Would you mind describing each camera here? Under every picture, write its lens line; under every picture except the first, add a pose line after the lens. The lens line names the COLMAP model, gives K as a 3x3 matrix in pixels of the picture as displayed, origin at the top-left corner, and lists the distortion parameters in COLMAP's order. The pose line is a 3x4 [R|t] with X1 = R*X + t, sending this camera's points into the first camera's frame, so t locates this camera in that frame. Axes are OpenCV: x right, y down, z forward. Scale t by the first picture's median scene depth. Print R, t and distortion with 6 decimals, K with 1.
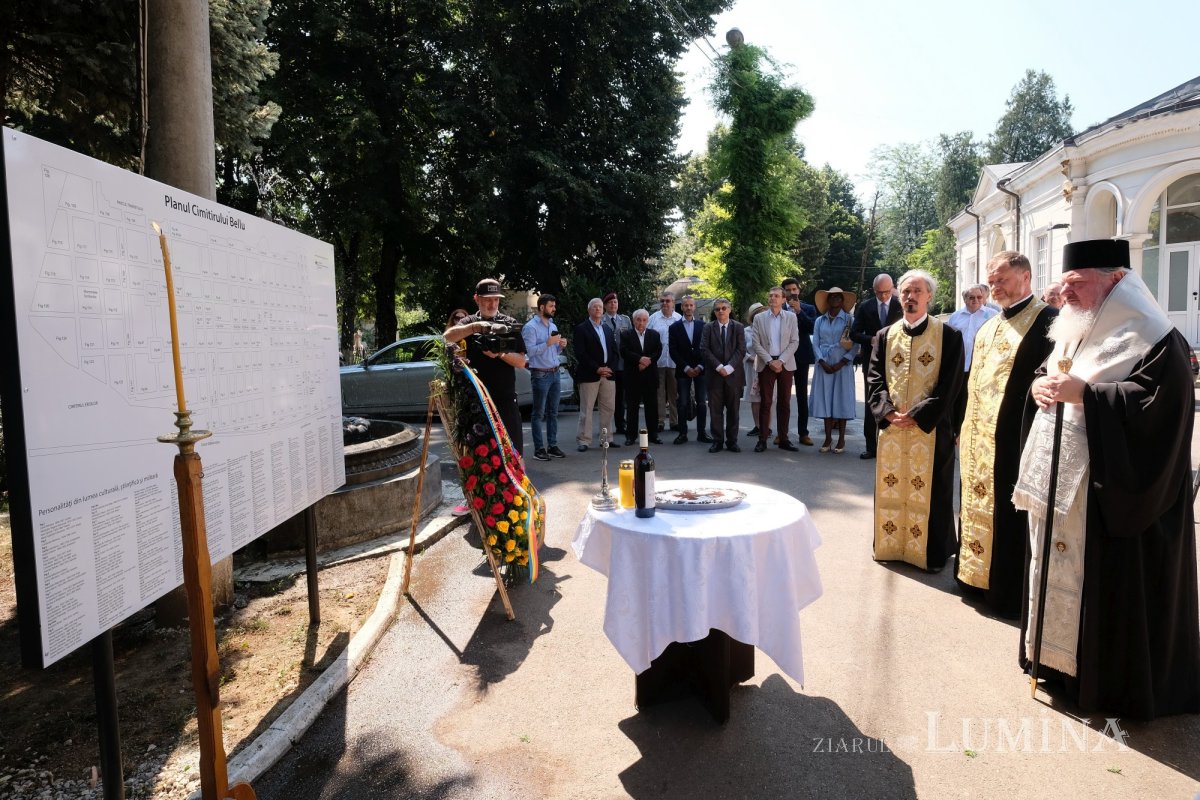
lens RADIAL K [[664.9, 0, 599.9], [0, 664.9, 368.5], [0, 0, 1]] dist [0.001737, -0.000934]
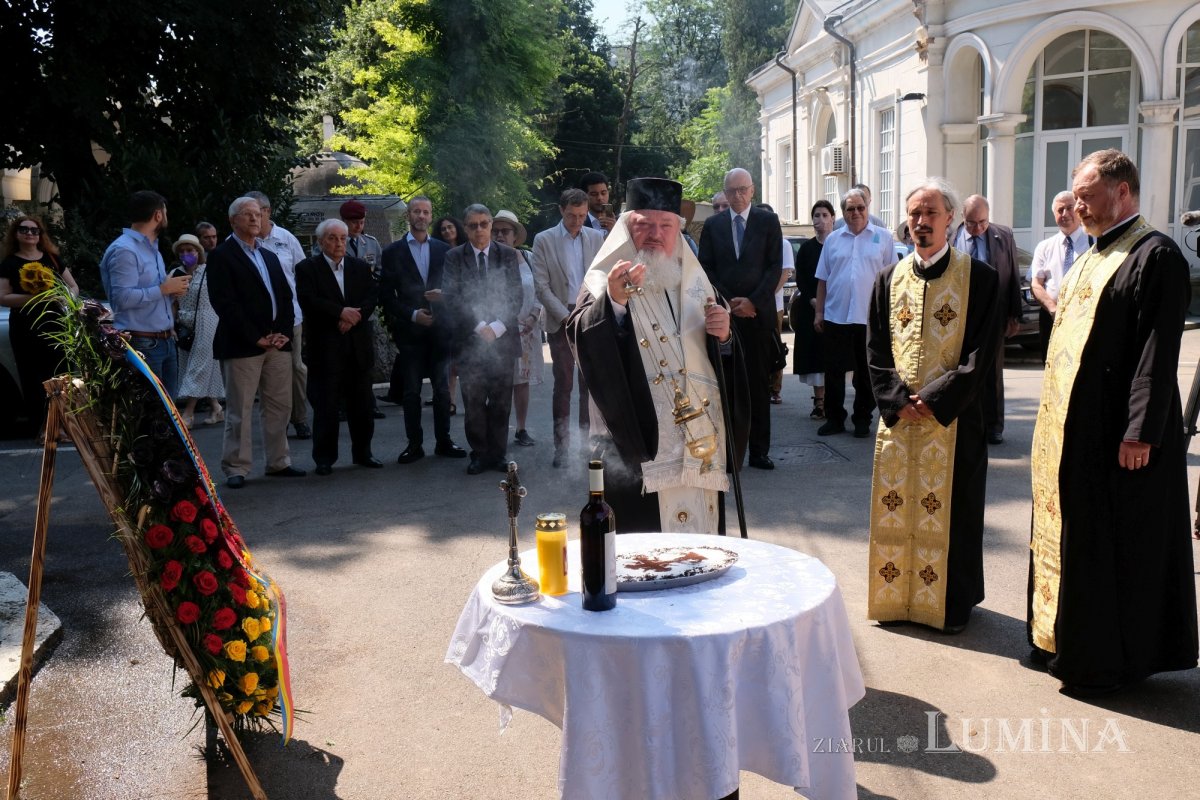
lens RADIAL K [[1158.1, 0, 624.7], [0, 1158.1, 435.9], [0, 0, 1]] dist [-0.009840, 0.033926]
pose [[0.914835, -0.064952, 0.398570, -0.211176], [0.022771, 0.993707, 0.109671, -0.022718], [-0.403185, -0.091255, 0.910557, 0.059785]]
